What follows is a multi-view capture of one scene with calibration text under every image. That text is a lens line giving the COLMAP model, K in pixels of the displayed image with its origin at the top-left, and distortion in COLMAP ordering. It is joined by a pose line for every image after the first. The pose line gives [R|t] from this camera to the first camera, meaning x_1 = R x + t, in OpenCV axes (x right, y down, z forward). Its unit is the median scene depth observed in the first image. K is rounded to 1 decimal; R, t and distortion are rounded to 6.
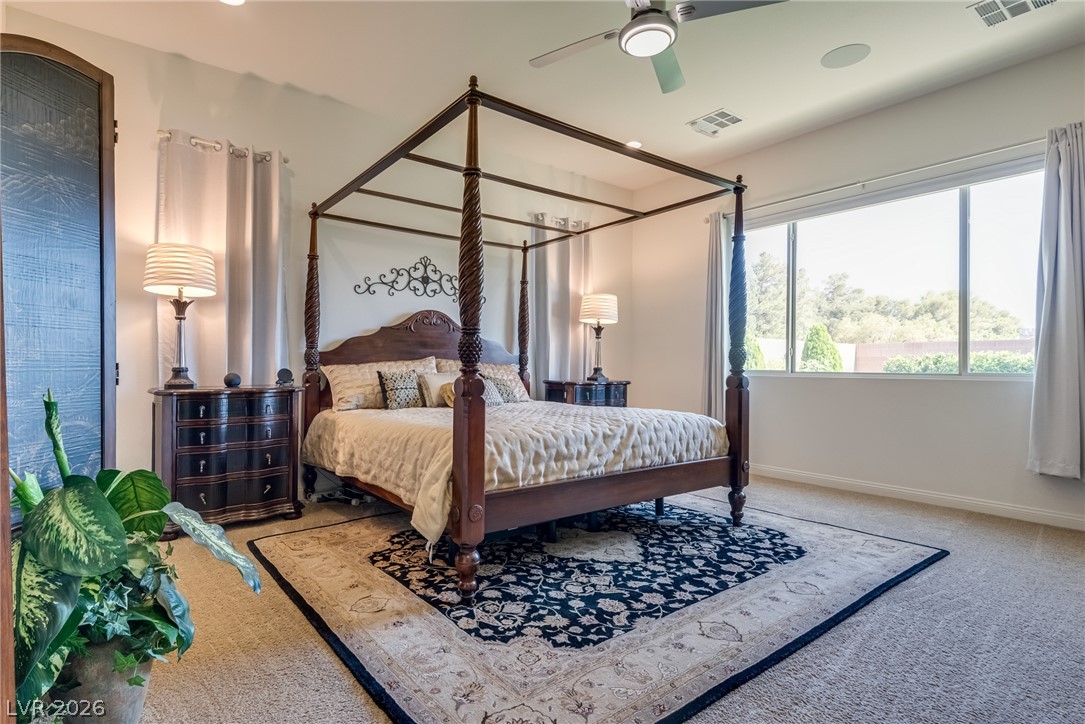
lens RADIAL K [[518.6, 0, 532.9], [0, 518.6, 361.0], [0, 0, 1]] dist [0.023321, -0.001288]
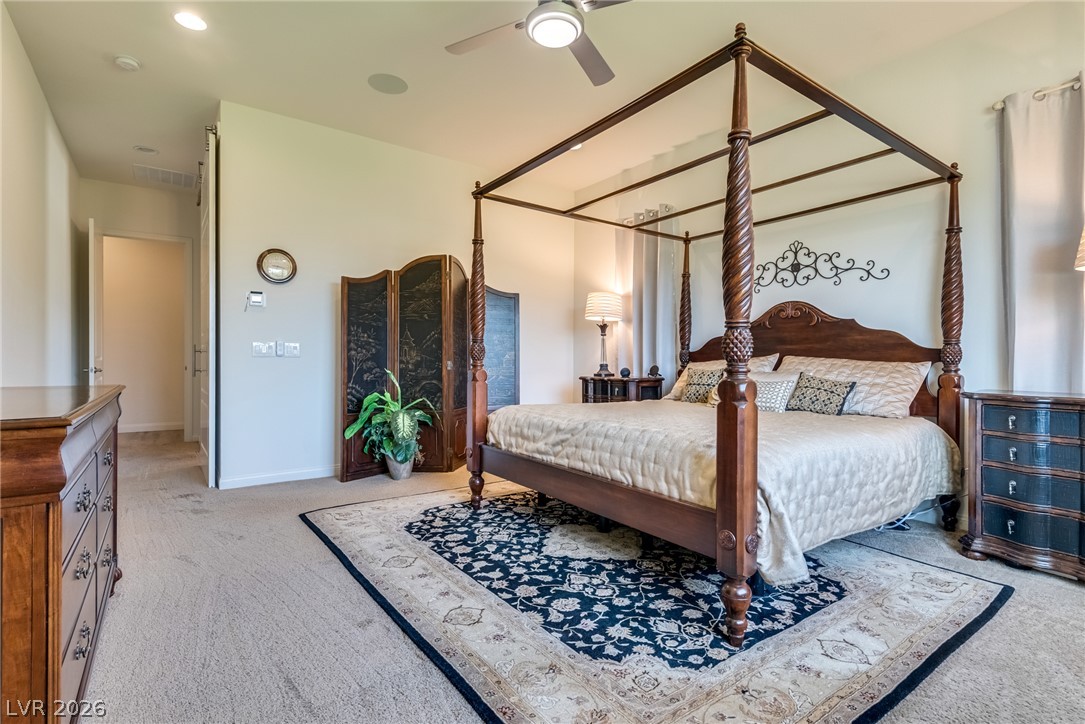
lens RADIAL K [[518.6, 0, 539.7], [0, 518.6, 361.3], [0, 0, 1]] dist [0.023321, -0.001288]
pose [[-0.011706, -0.002747, -0.999928, 1.227564], [0.005062, 0.999983, -0.002806, 0.009654], [0.999919, -0.005094, -0.011692, 1.004512]]
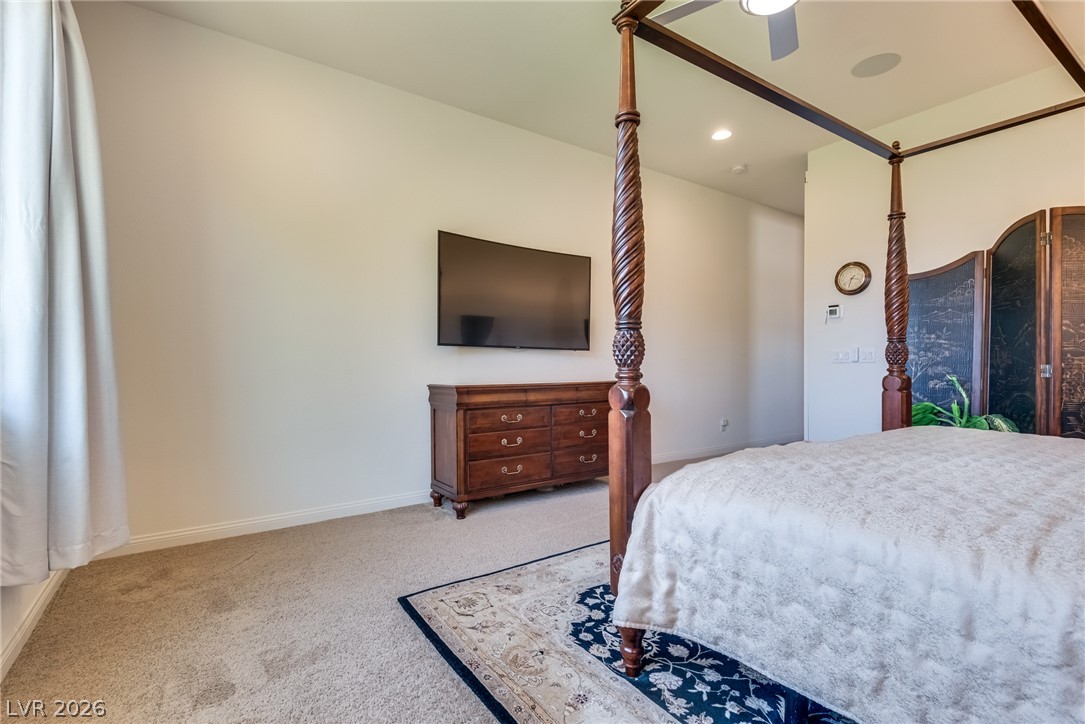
lens RADIAL K [[518.6, 0, 549.9], [0, 518.6, 369.8], [0, 0, 1]] dist [0.023321, -0.001288]
pose [[-0.999459, 0.000854, 0.032891, 0.577542], [0.000697, 0.999988, -0.004796, 0.018733], [-0.032895, -0.004770, -0.999447, 1.935663]]
